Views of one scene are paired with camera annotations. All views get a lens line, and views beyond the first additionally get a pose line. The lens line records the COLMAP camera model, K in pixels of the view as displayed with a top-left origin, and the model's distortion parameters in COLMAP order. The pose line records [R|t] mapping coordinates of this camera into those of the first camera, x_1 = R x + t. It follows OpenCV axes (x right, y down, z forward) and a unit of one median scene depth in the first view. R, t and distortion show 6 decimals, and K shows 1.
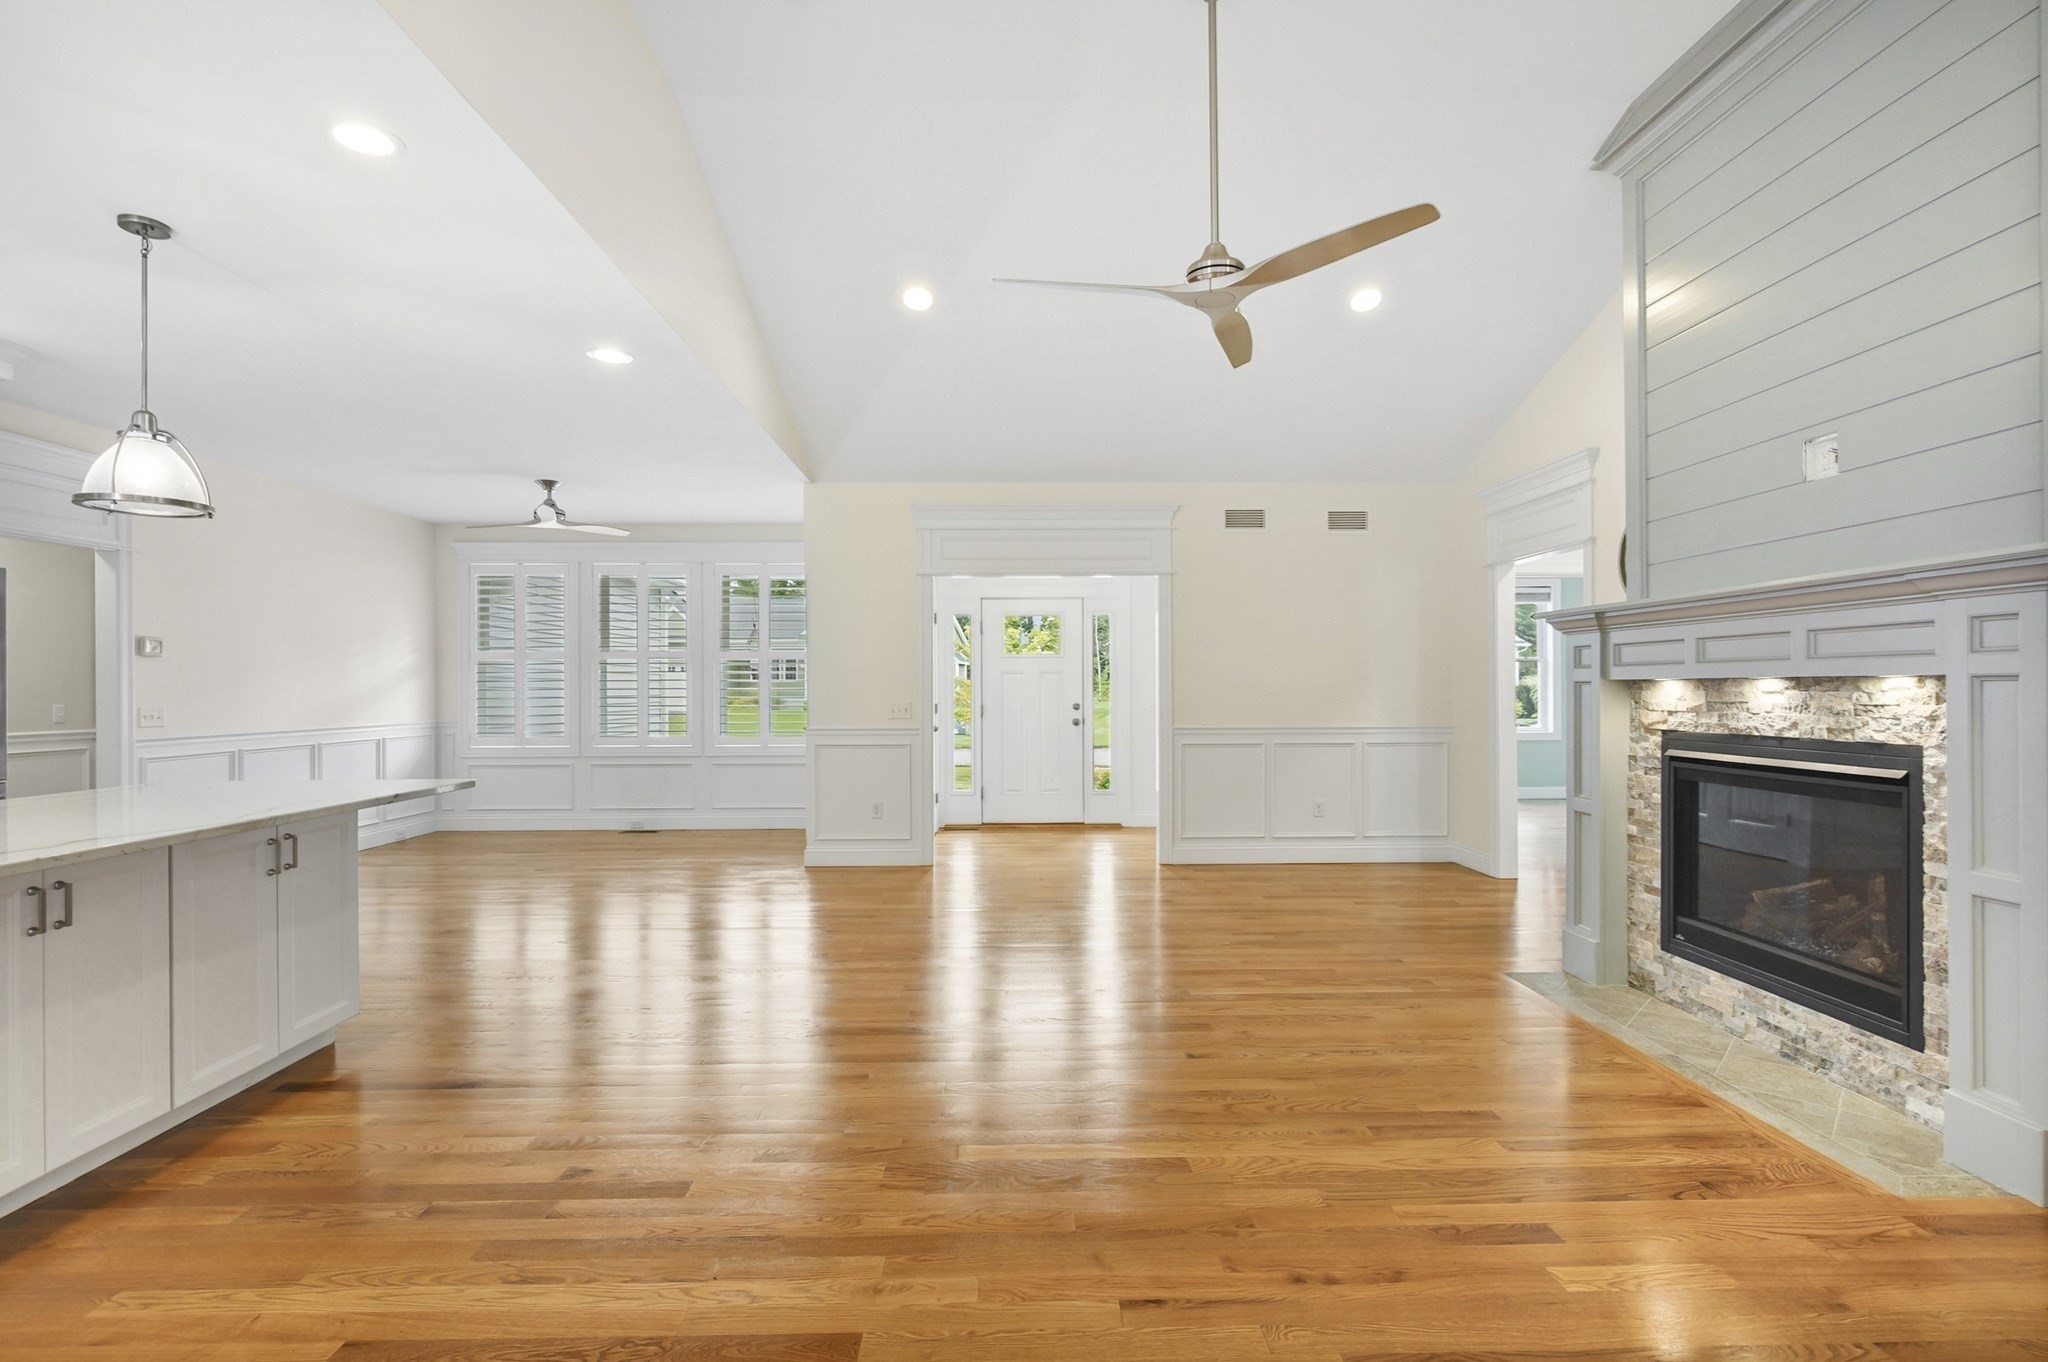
lens RADIAL K [[951.6, 0, 1027.1], [0, 951.6, 685.3], [0, 0, 1]] dist [0.001422, 0.000050]
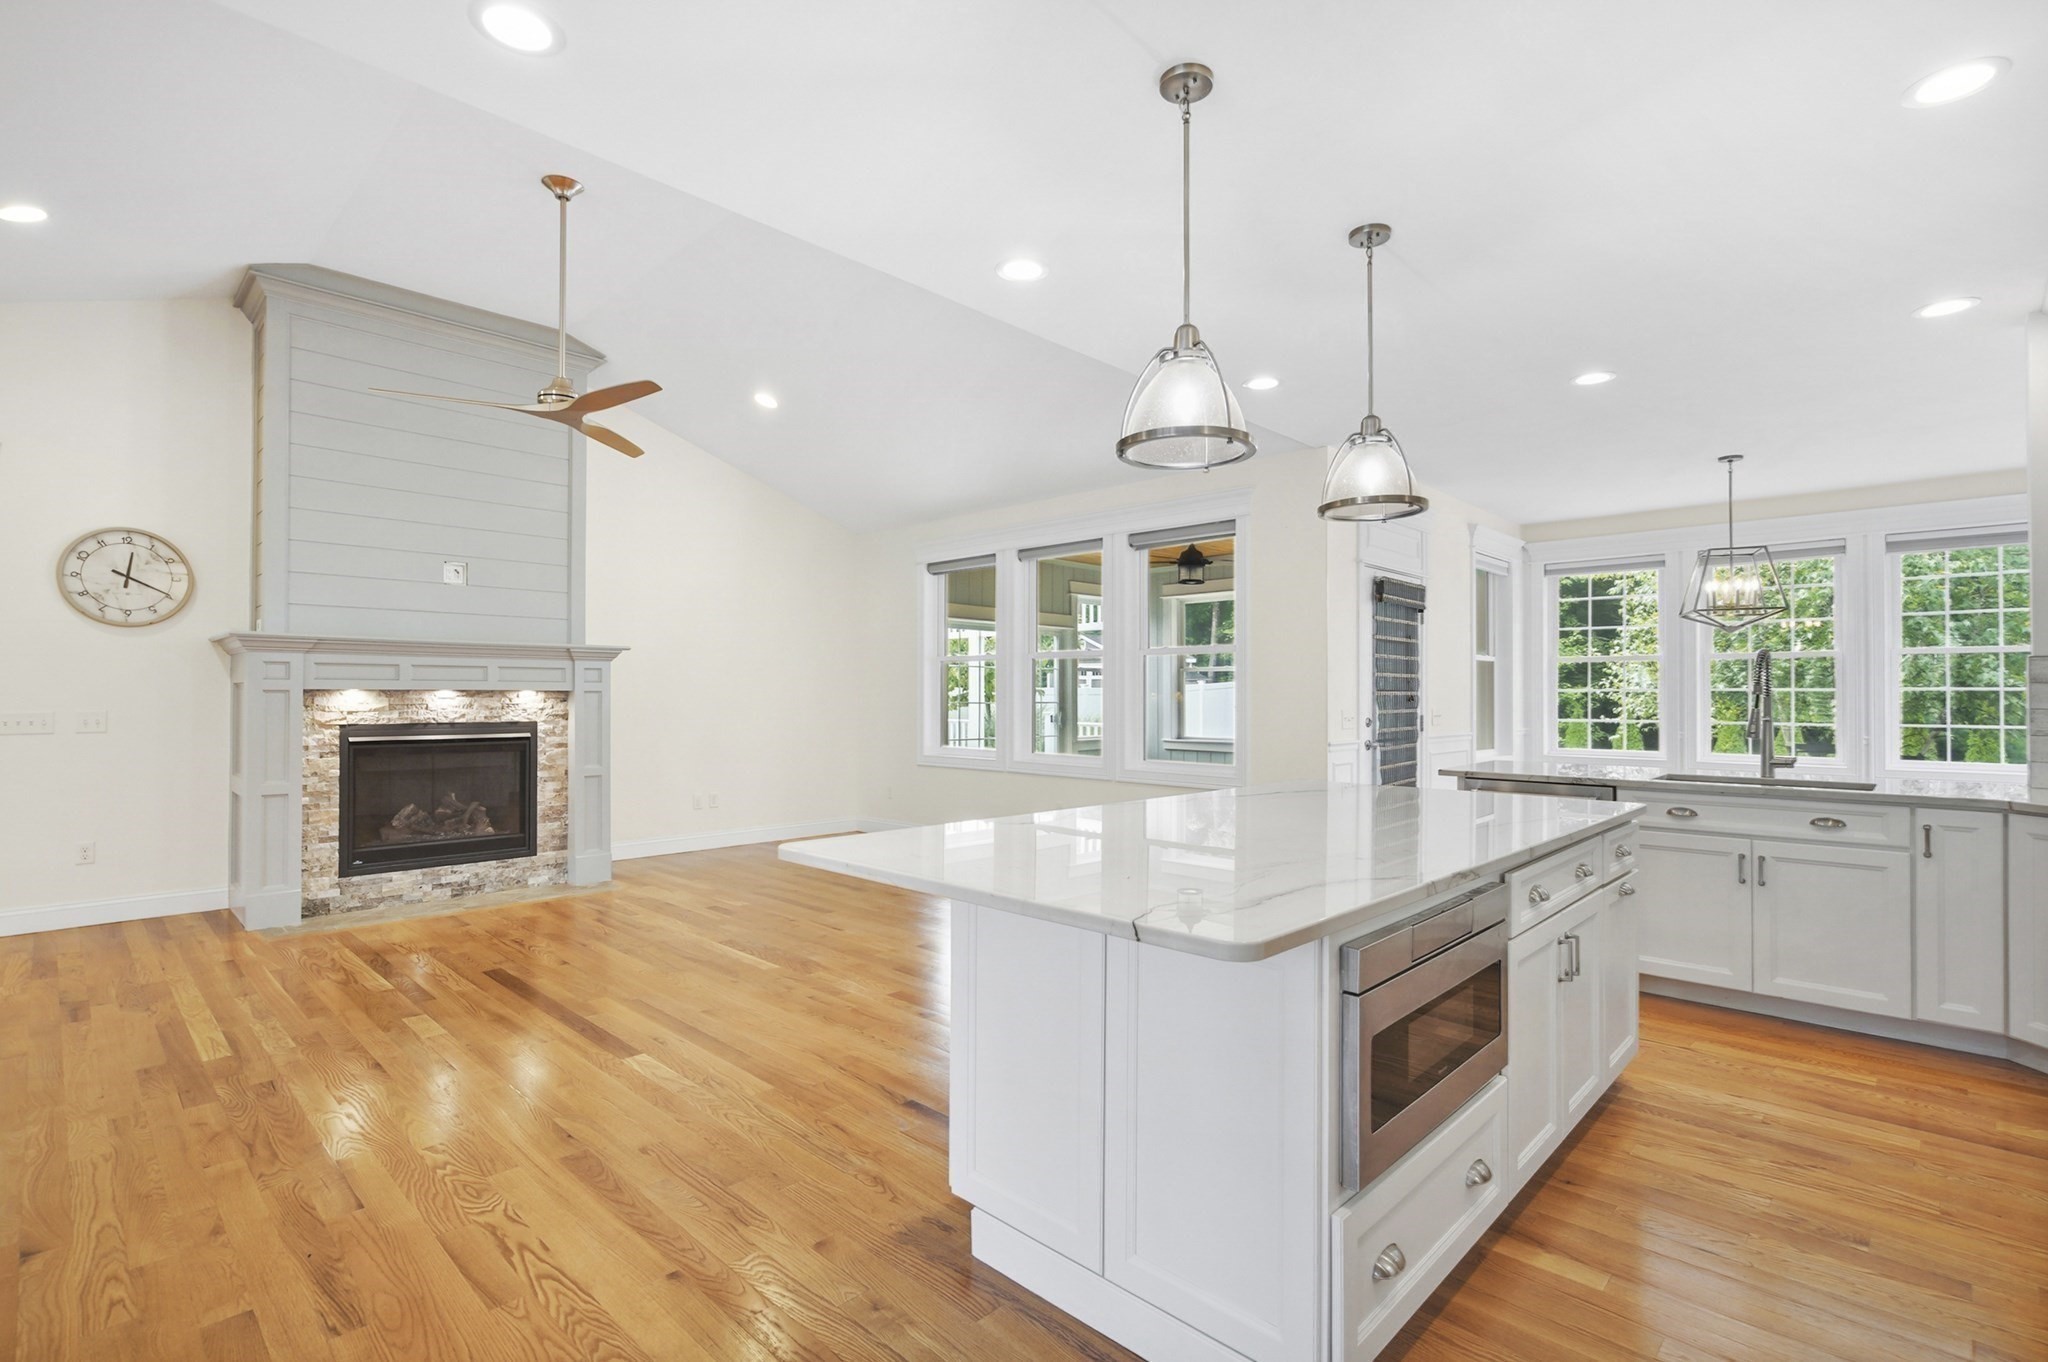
lens RADIAL K [[951.6, 0, 1010.3], [0, 951.6, 691.0], [0, 0, 1]] dist [0.001422, 0.000050]
pose [[-0.703787, 0.009927, 0.710341, -1.092409], [0.000386, 0.999908, -0.013590, 0.016228], [-0.710411, -0.009290, -0.703726, 1.321456]]
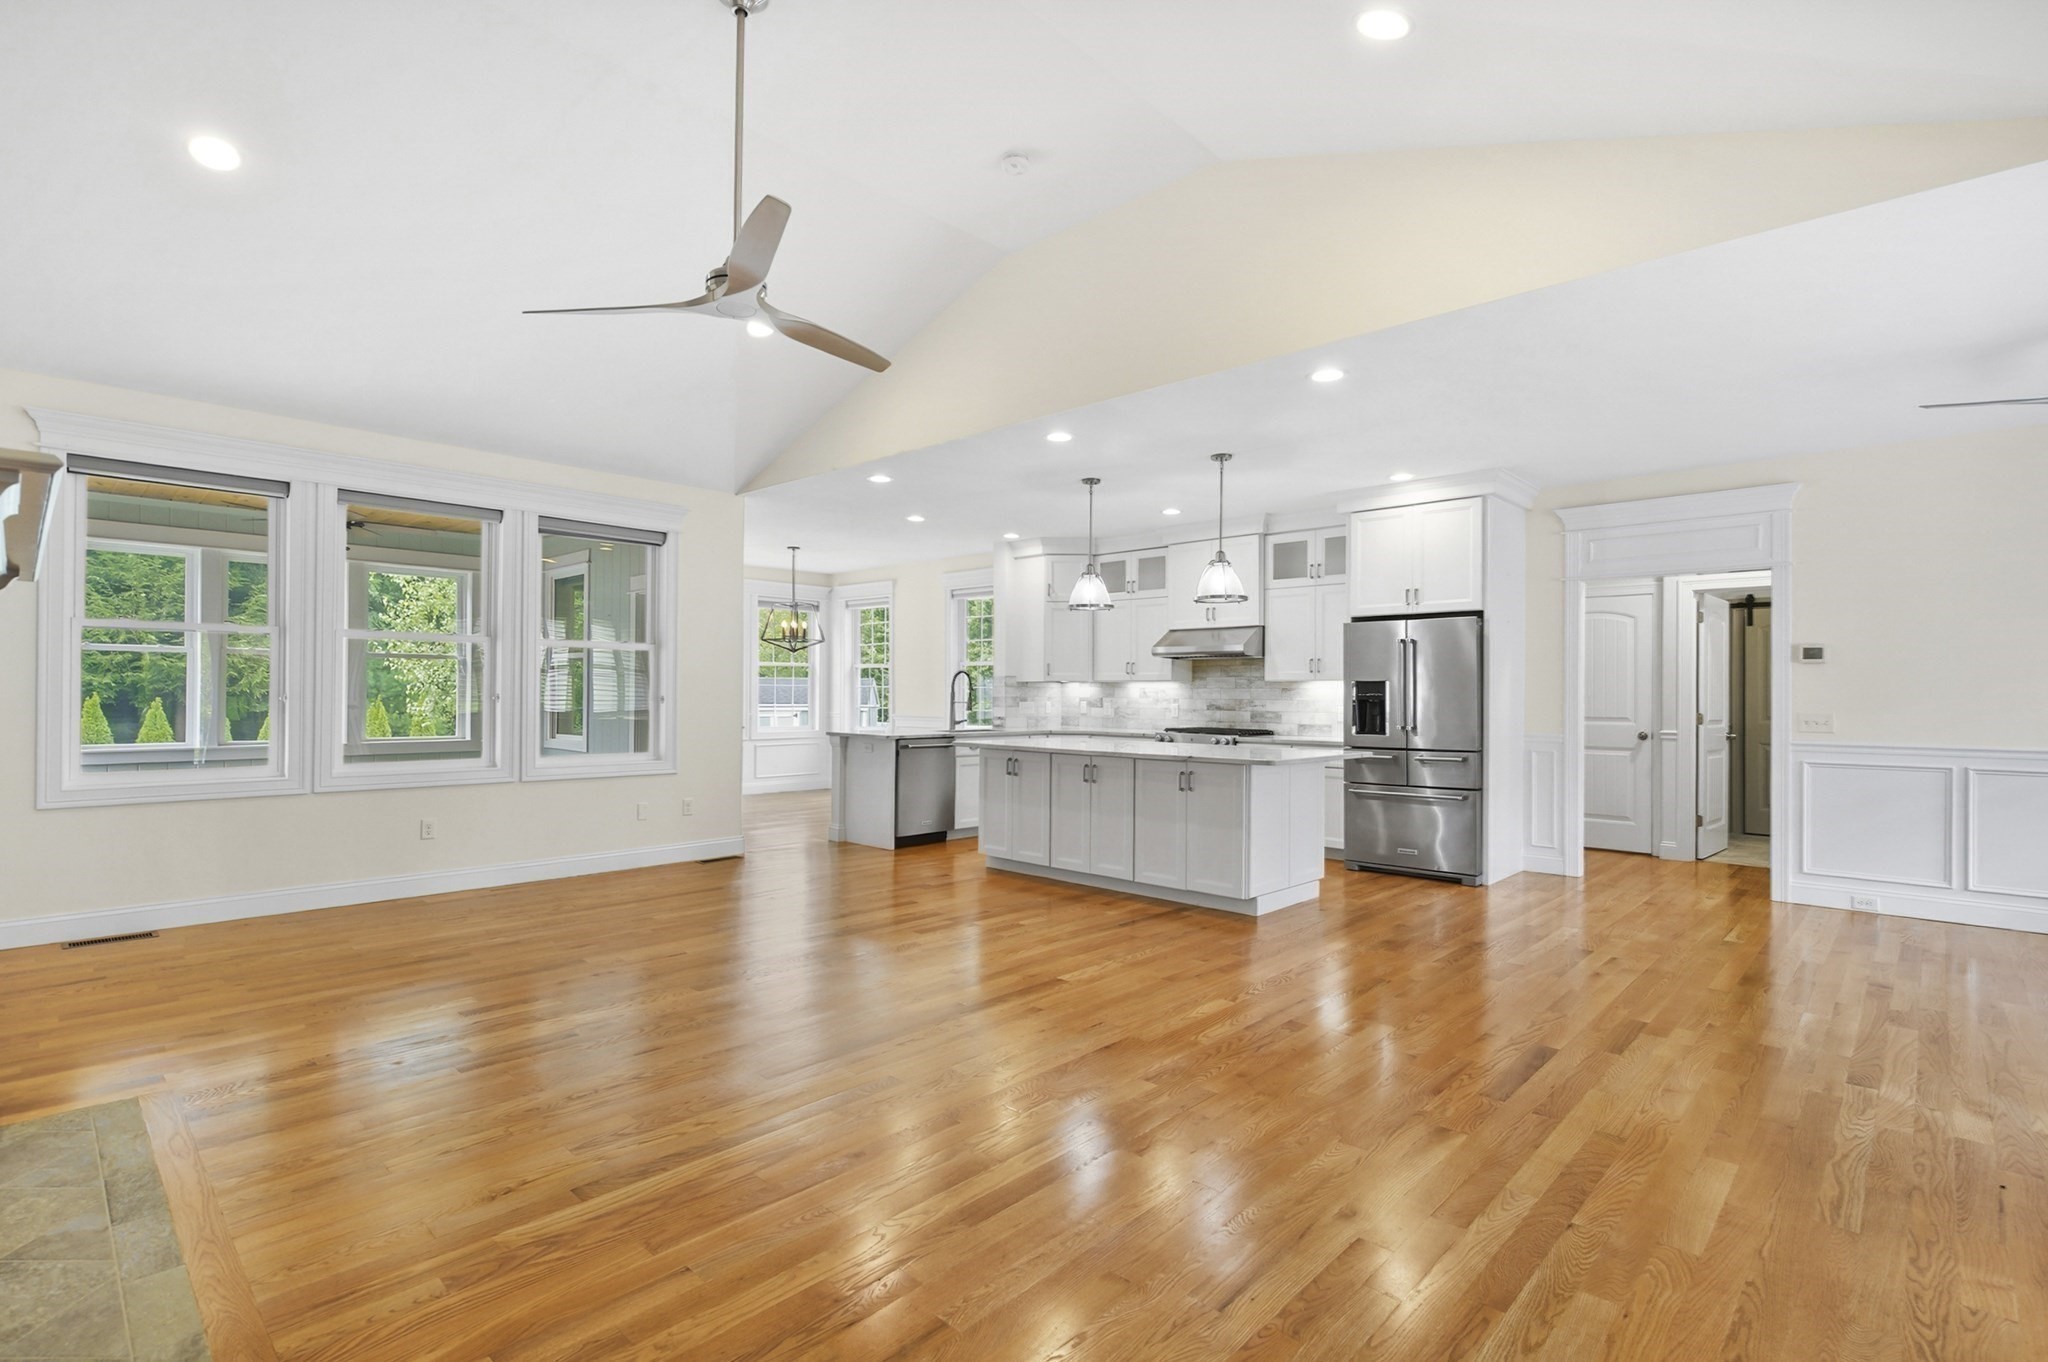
lens RADIAL K [[951.6, 0, 1027.4], [0, 951.6, 697.2], [0, 0, 1]] dist [0.001422, 0.000050]
pose [[-0.698929, 0.002447, -0.715187, 0.617424], [-0.002086, 0.999983, 0.005460, 0.003568], [0.715188, 0.005308, -0.698912, 1.698464]]
